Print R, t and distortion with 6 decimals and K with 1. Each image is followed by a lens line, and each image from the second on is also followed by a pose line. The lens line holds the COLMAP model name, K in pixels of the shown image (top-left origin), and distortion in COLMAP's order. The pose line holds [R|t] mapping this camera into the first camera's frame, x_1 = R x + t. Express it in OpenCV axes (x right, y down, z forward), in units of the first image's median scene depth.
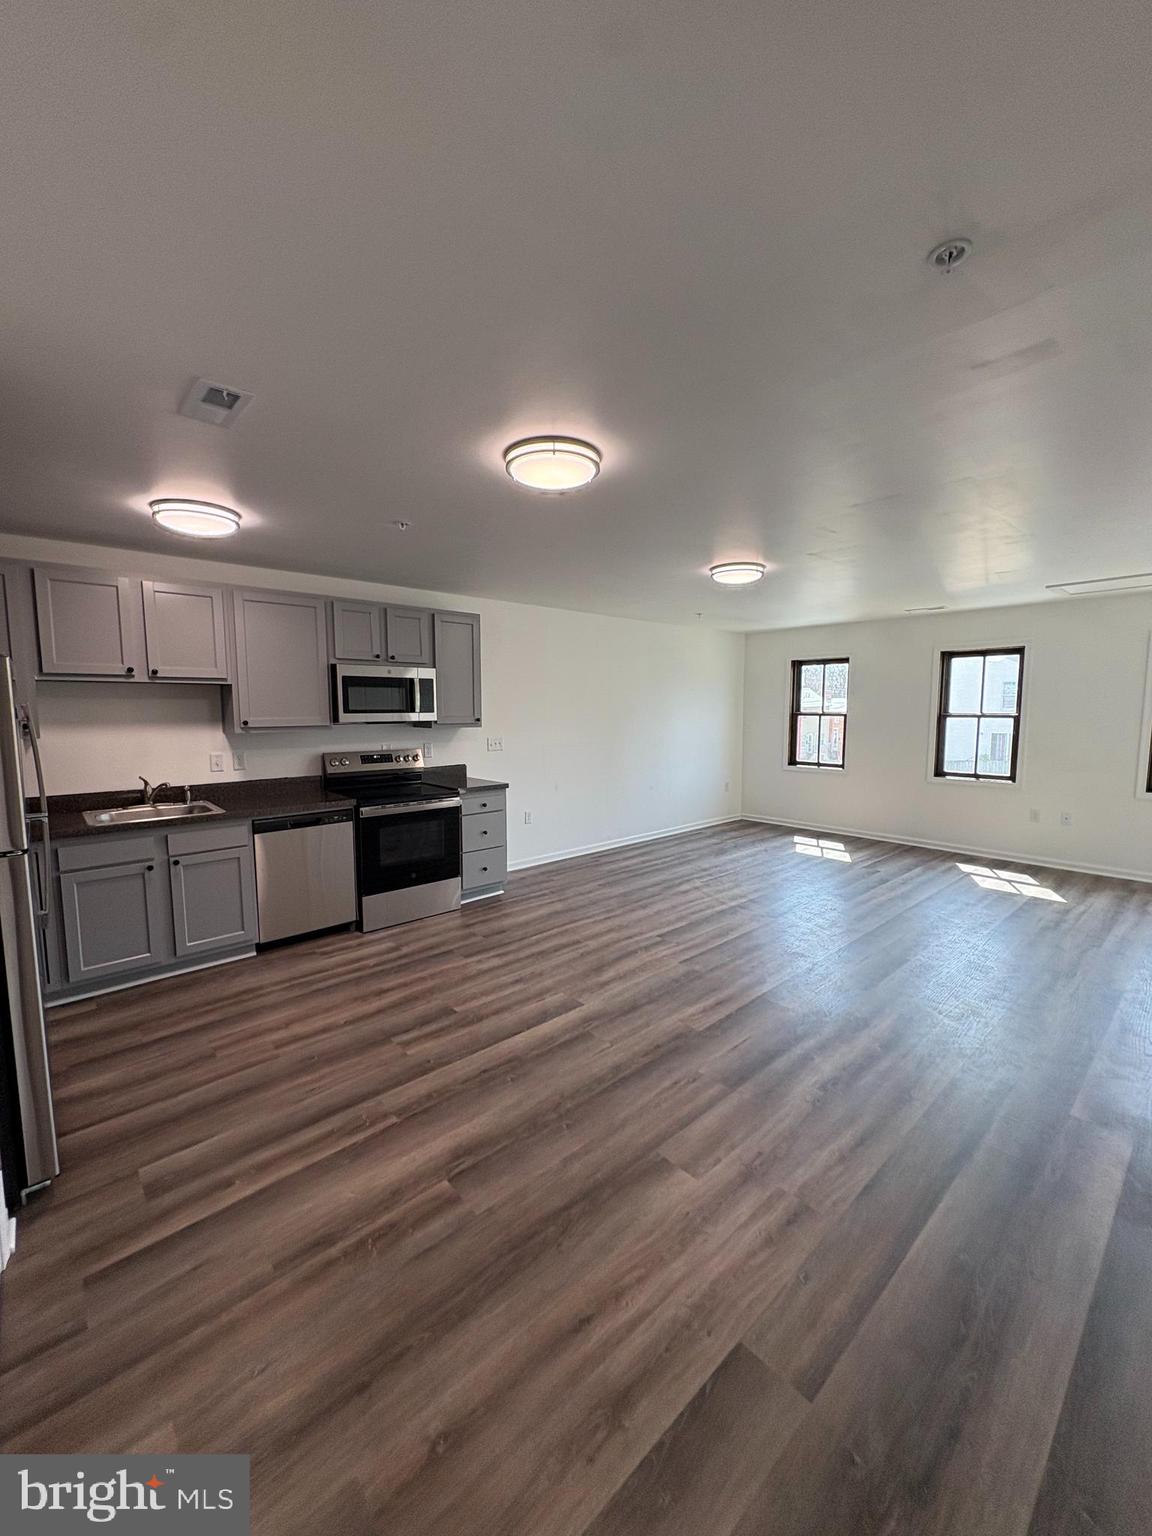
lens RADIAL K [[609.9, 0, 576.0], [0, 609.9, 768.0], [0, 0, 1]] dist [-0.002228, 0.000332]
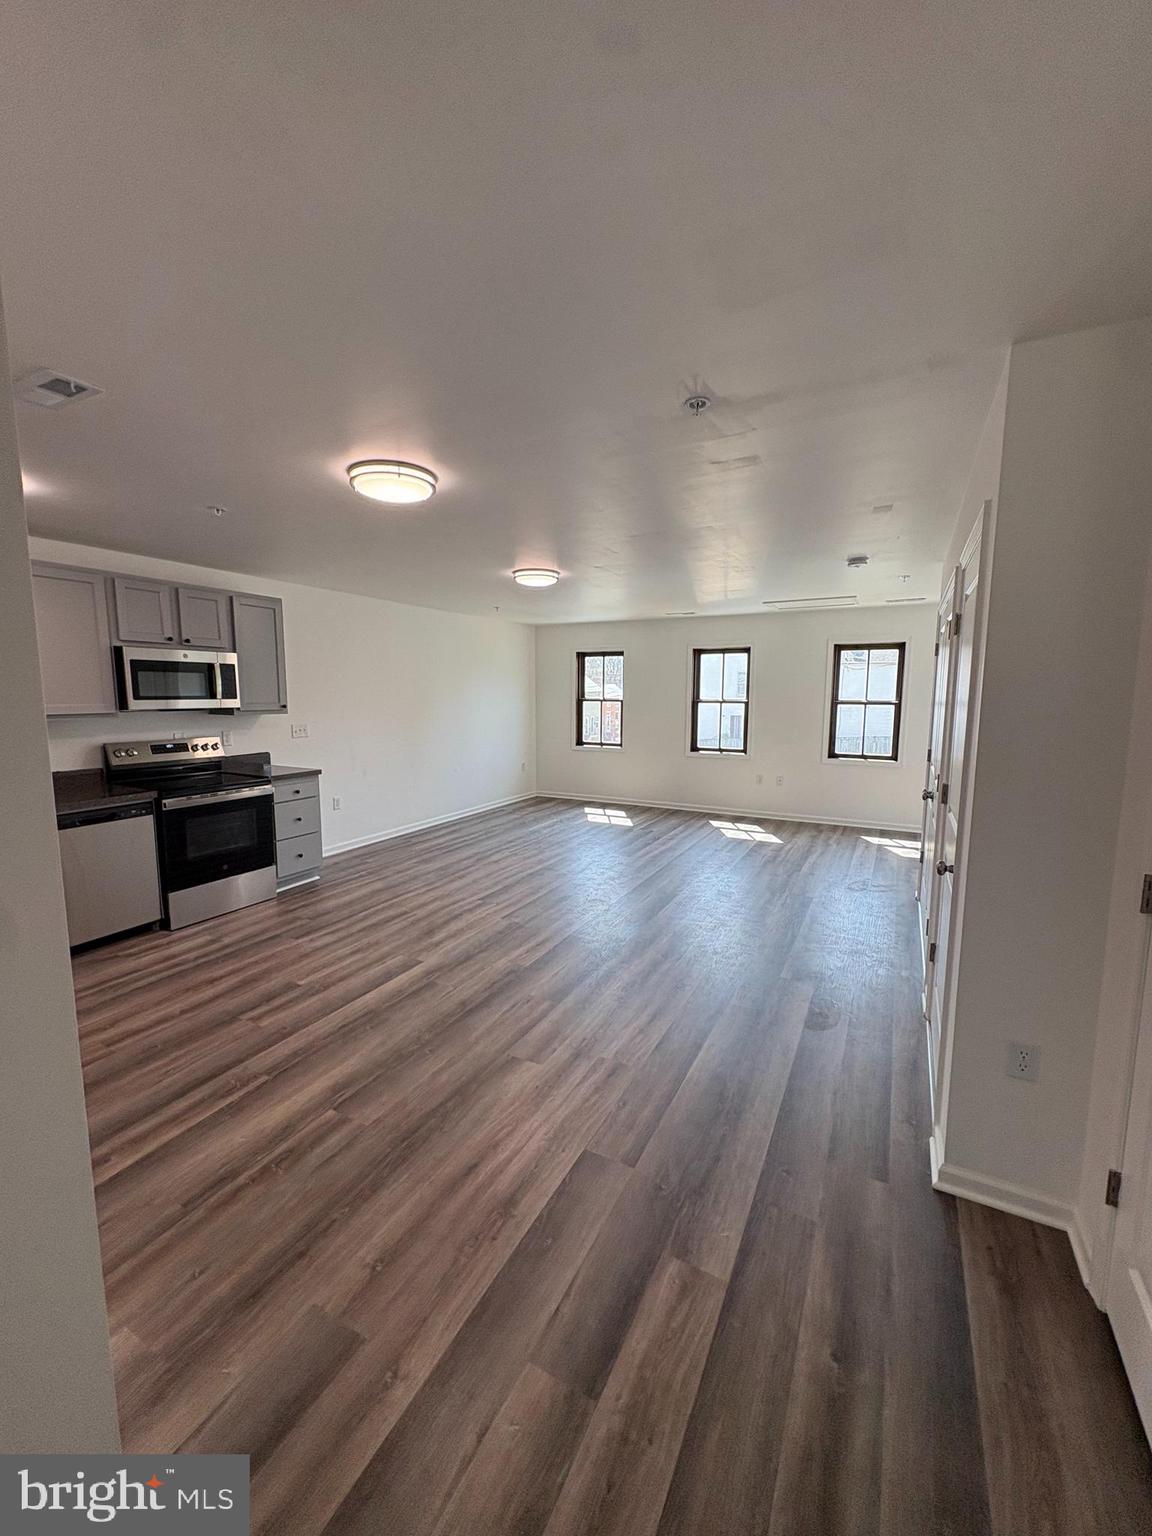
lens RADIAL K [[612.6, 0, 576.0], [0, 612.6, 768.0], [0, 0, 1]] dist [-0.001194, 0.000180]
pose [[0.938992, -0.037227, 0.341917, -0.077909], [0.028750, 0.999141, 0.029828, 0.006031], [-0.342734, -0.018178, 0.939257, -0.119513]]
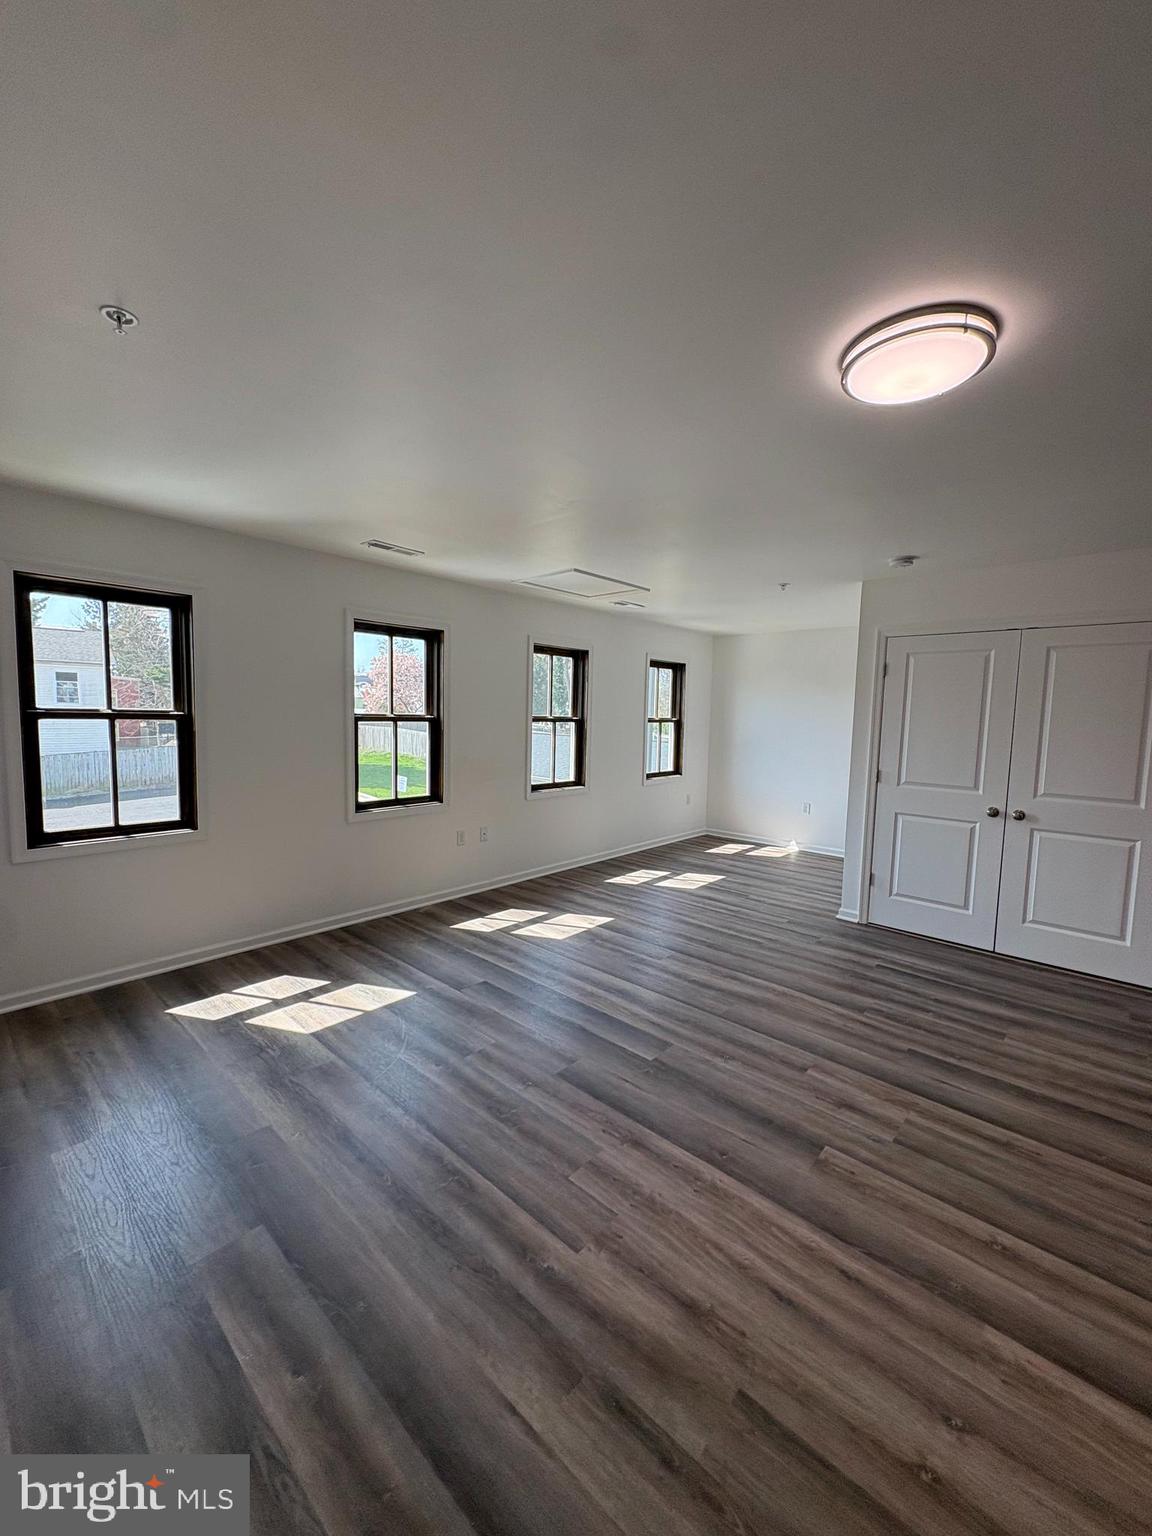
lens RADIAL K [[609.9, 0, 576.0], [0, 609.9, 768.0], [0, 0, 1]] dist [-0.002228, 0.000332]
pose [[-0.105267, -0.090524, 0.990315, -0.122913], [0.079353, 0.991908, 0.099105, -0.133346], [-0.991273, 0.089017, -0.097232, 1.389383]]
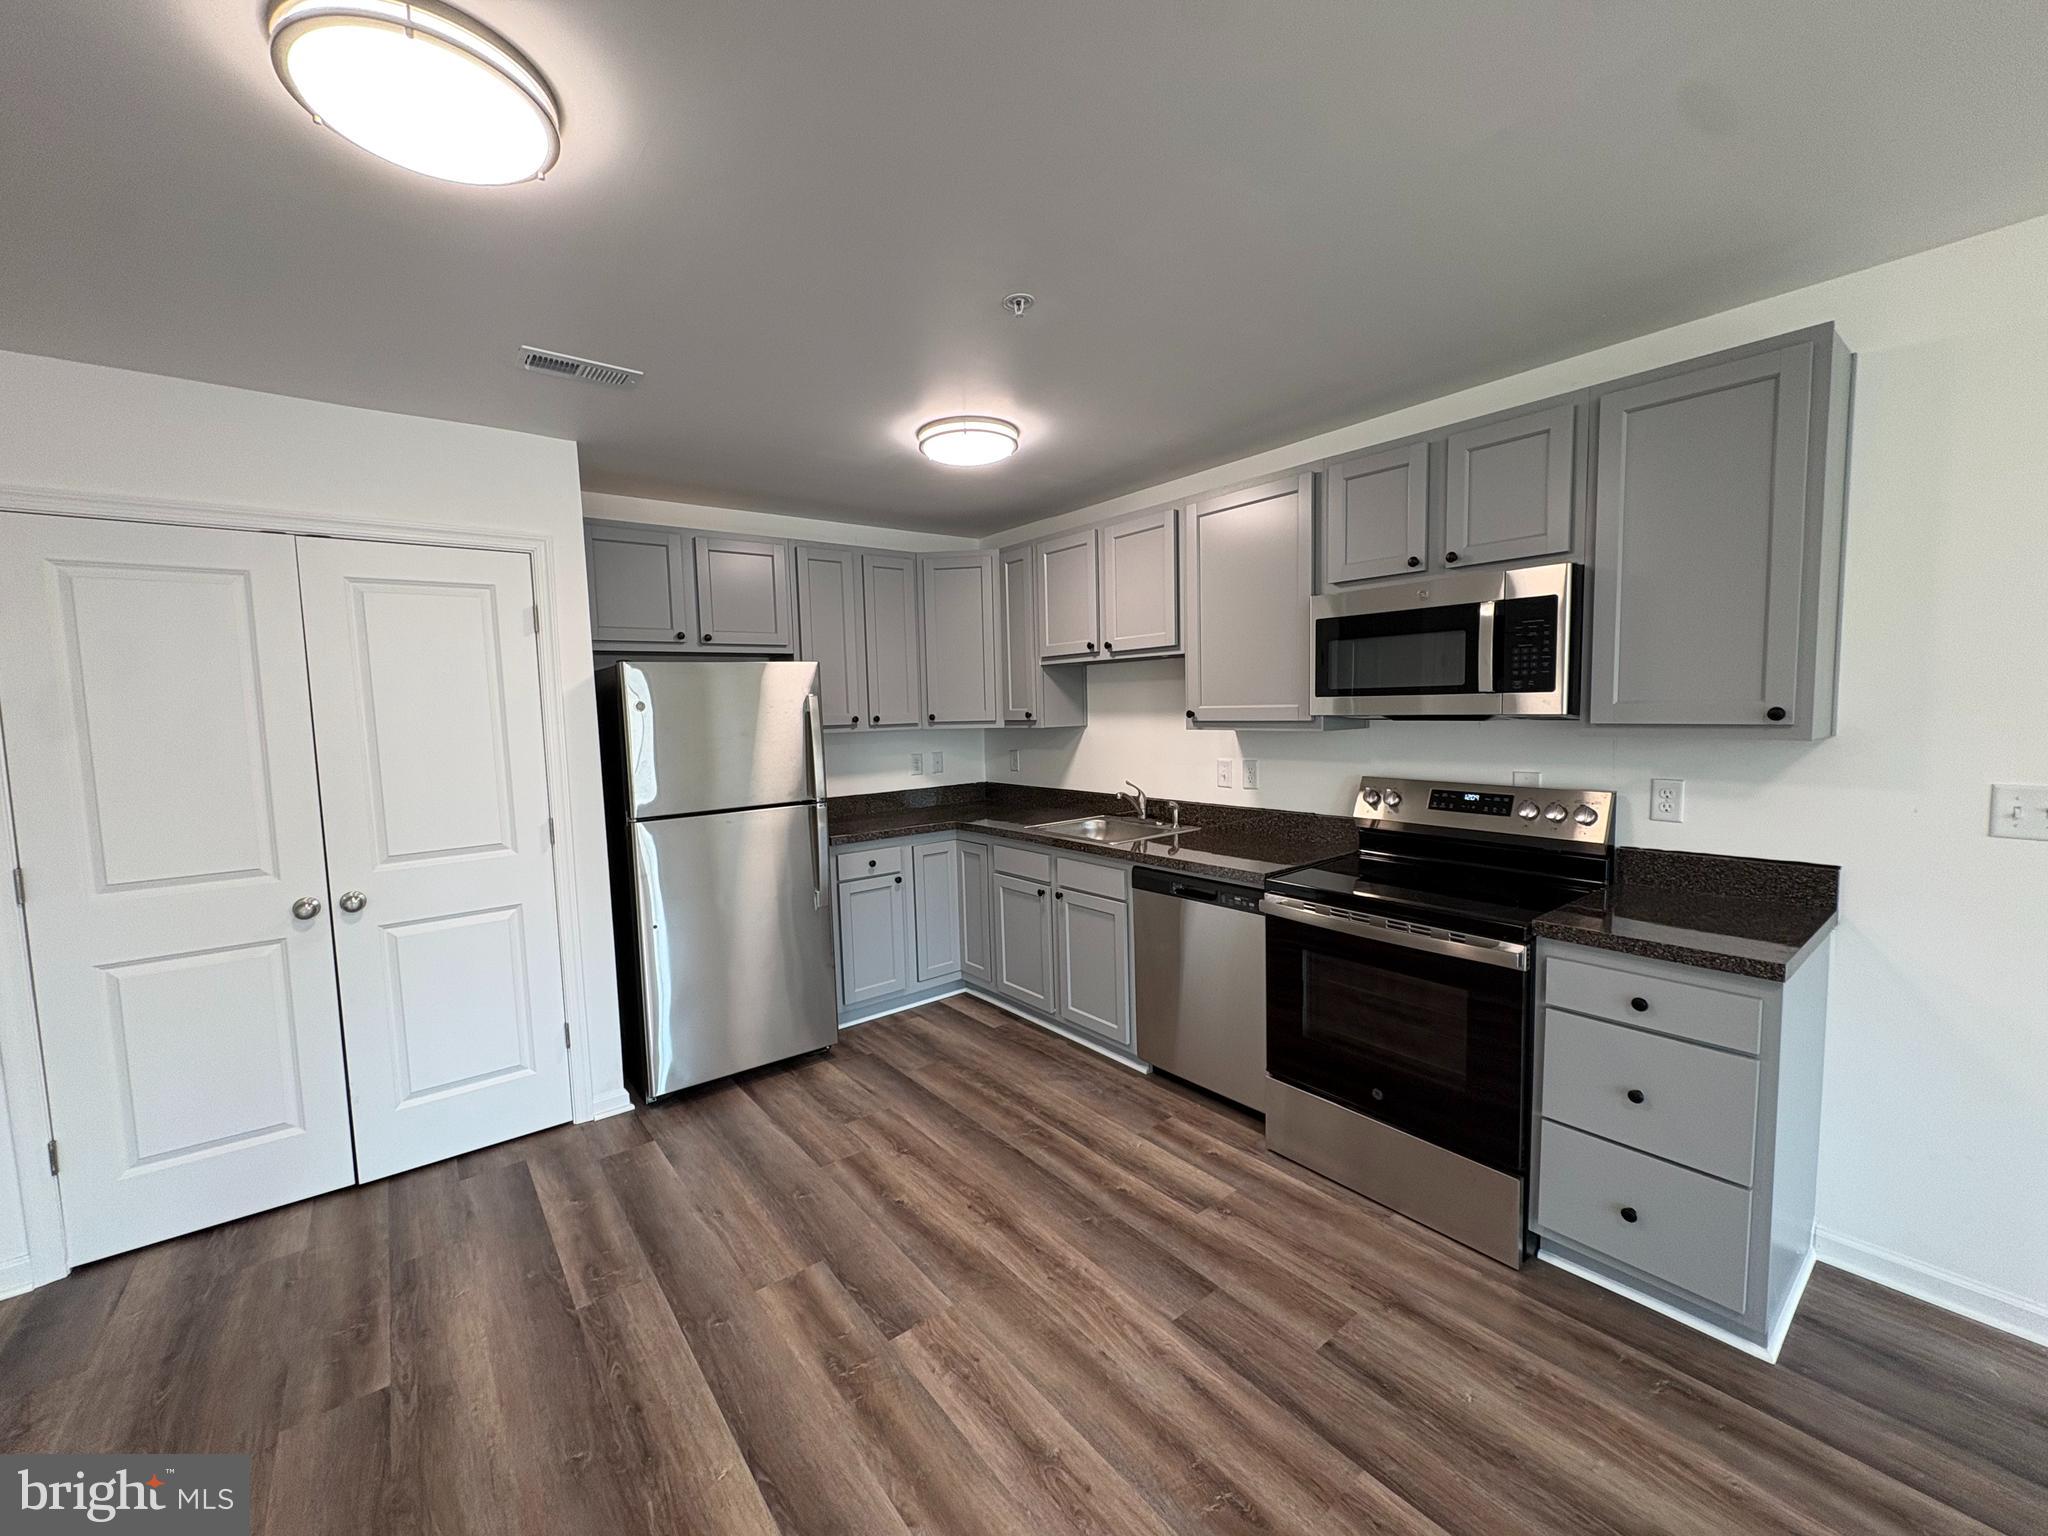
lens RADIAL K [[816.9, 0, 1024.0], [0, 816.9, 768.0], [0, 0, 1]] dist [-0.001194, 0.000180]
pose [[-0.065341, 0.082819, -0.994420, 0.308704], [-0.076558, 0.993196, 0.087748, -0.079023], [0.994922, 0.081865, -0.058556, 0.880983]]
